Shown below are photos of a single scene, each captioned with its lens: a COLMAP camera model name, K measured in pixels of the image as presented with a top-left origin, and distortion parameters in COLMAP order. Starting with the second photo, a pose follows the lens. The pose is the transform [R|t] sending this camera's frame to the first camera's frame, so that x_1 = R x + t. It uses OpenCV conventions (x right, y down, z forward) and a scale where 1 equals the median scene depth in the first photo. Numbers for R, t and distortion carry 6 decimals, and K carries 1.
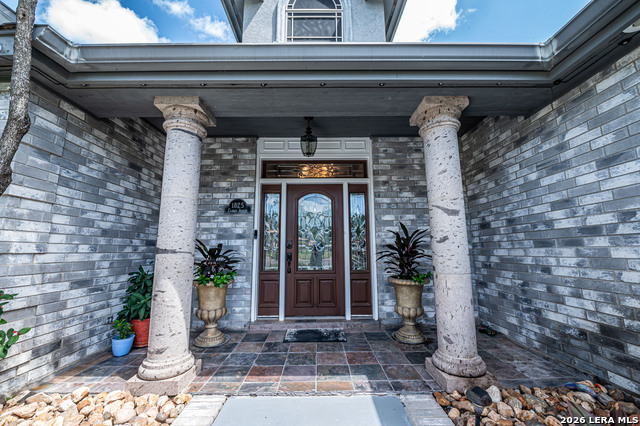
lens RADIAL K [[253.2, 0, 320.7], [0, 253.2, 210.8], [0, 0, 1]] dist [-0.009801, -0.000510]
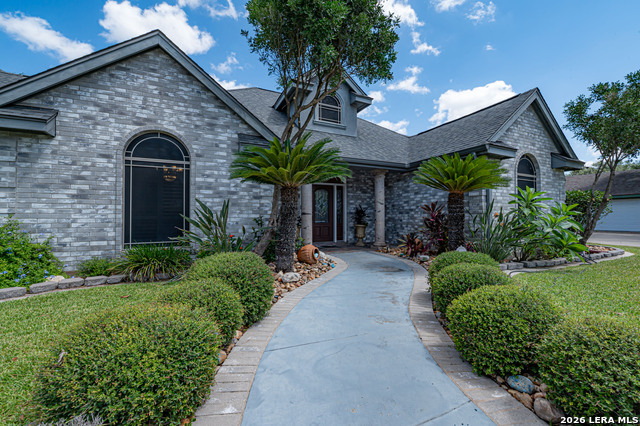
lens RADIAL K [[253.2, 0, 320.0], [0, 253.2, 213.4], [0, 0, 1]] dist [-0.009801, -0.000510]
pose [[0.911481, 0.008470, 0.411255, -1.510084], [-0.067223, 0.989414, 0.128611, -0.227565], [-0.405812, -0.144872, 0.902402, -1.634547]]
